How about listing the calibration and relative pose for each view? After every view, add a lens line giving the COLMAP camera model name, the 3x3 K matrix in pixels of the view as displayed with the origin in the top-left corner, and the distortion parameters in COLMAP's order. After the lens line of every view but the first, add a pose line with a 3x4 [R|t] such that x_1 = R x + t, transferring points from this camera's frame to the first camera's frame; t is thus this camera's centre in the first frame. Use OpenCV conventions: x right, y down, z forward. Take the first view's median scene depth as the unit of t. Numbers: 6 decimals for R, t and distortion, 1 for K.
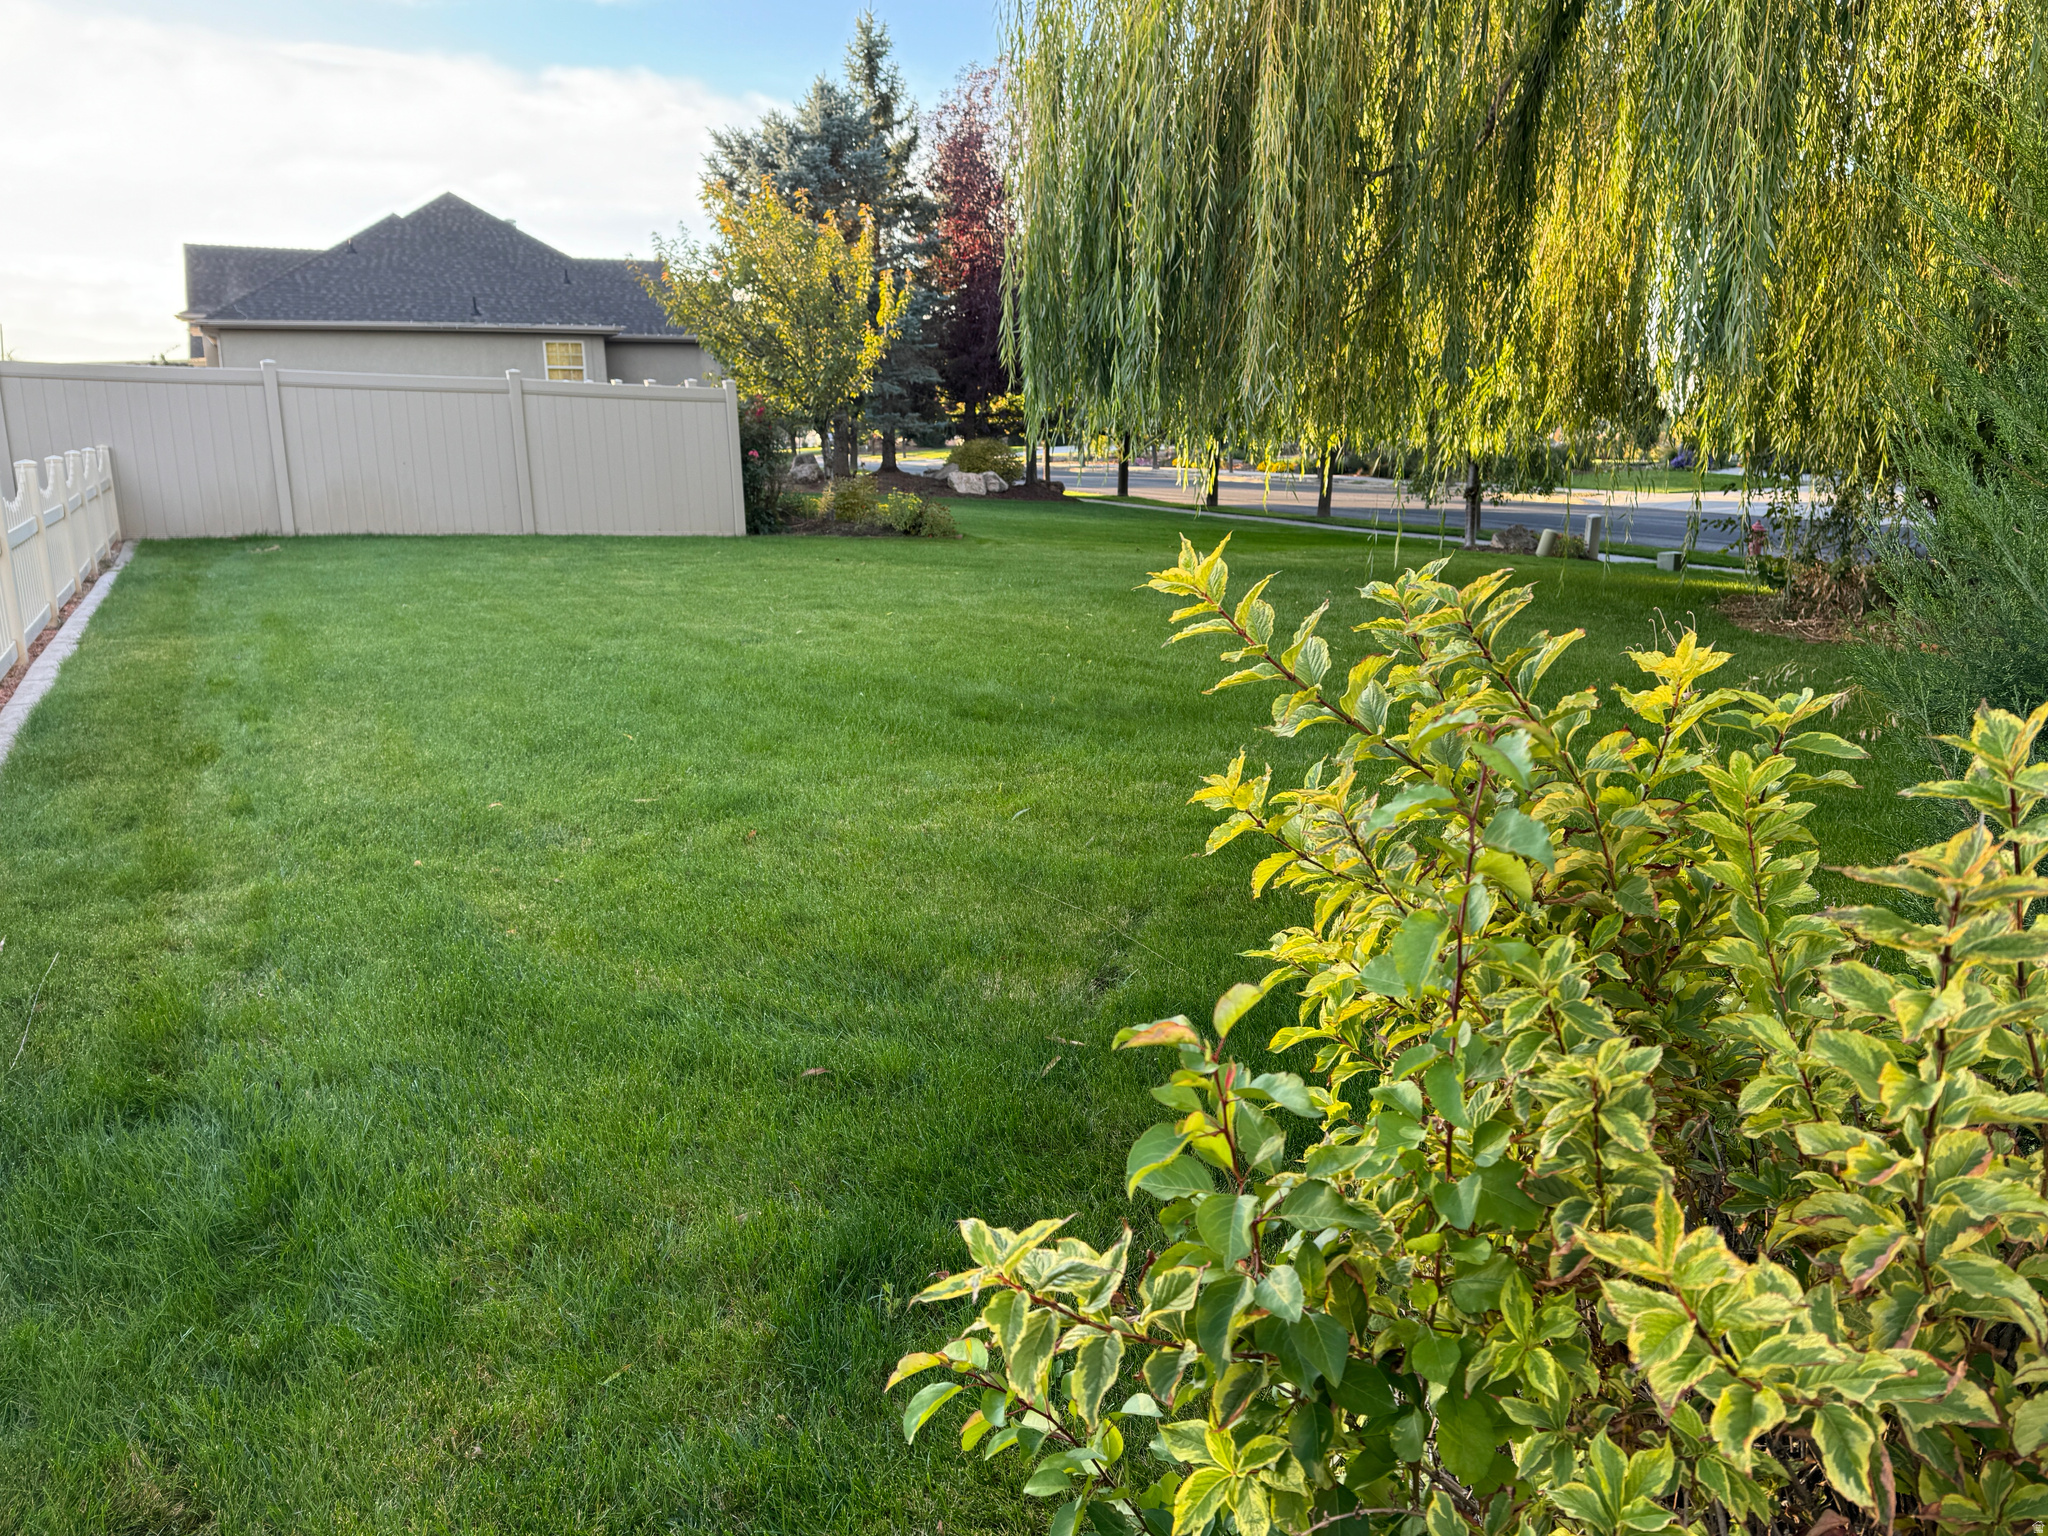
lens RADIAL K [[1481.5, 0, 1029.0], [0, 1481.5, 801.8], [0, 0, 1]] dist [0.035142, -0.032998]
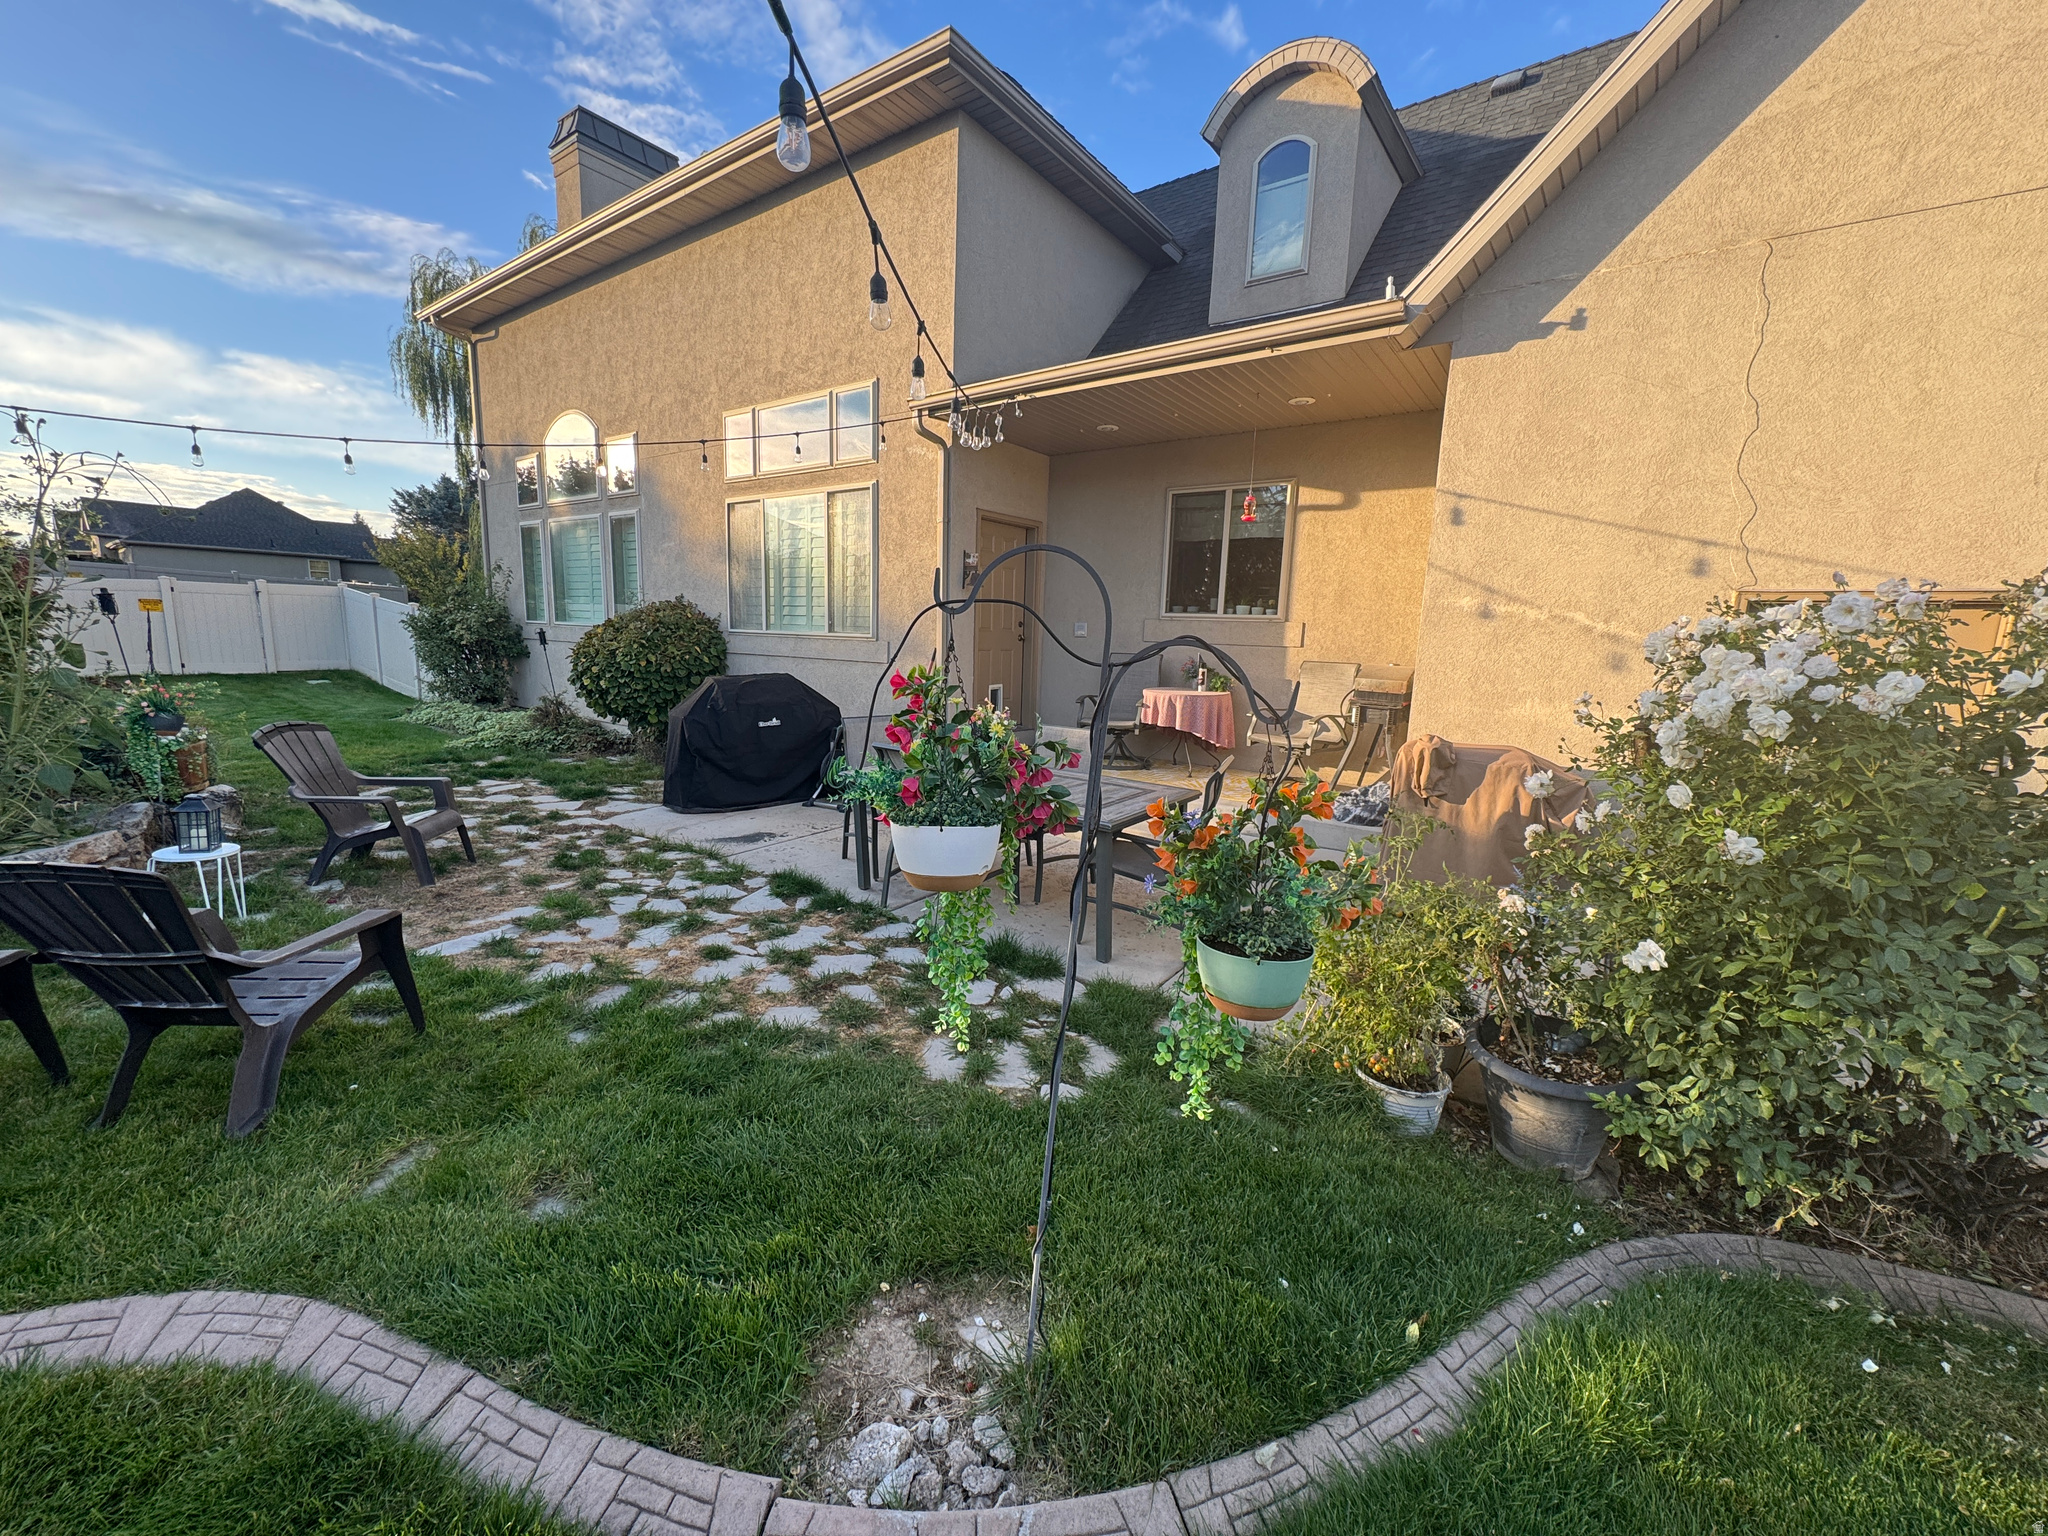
lens RADIAL K [[800.9, 0, 1024.0], [0, 800.9, 768.0], [0, 0, 1]] dist [0.002406, 0.000250]
pose [[0.898289, -0.035514, 0.437967, 0.790104], [0.062060, 0.996991, -0.046445, 0.940215], [-0.435000, 0.068901, 0.897790, -3.828040]]
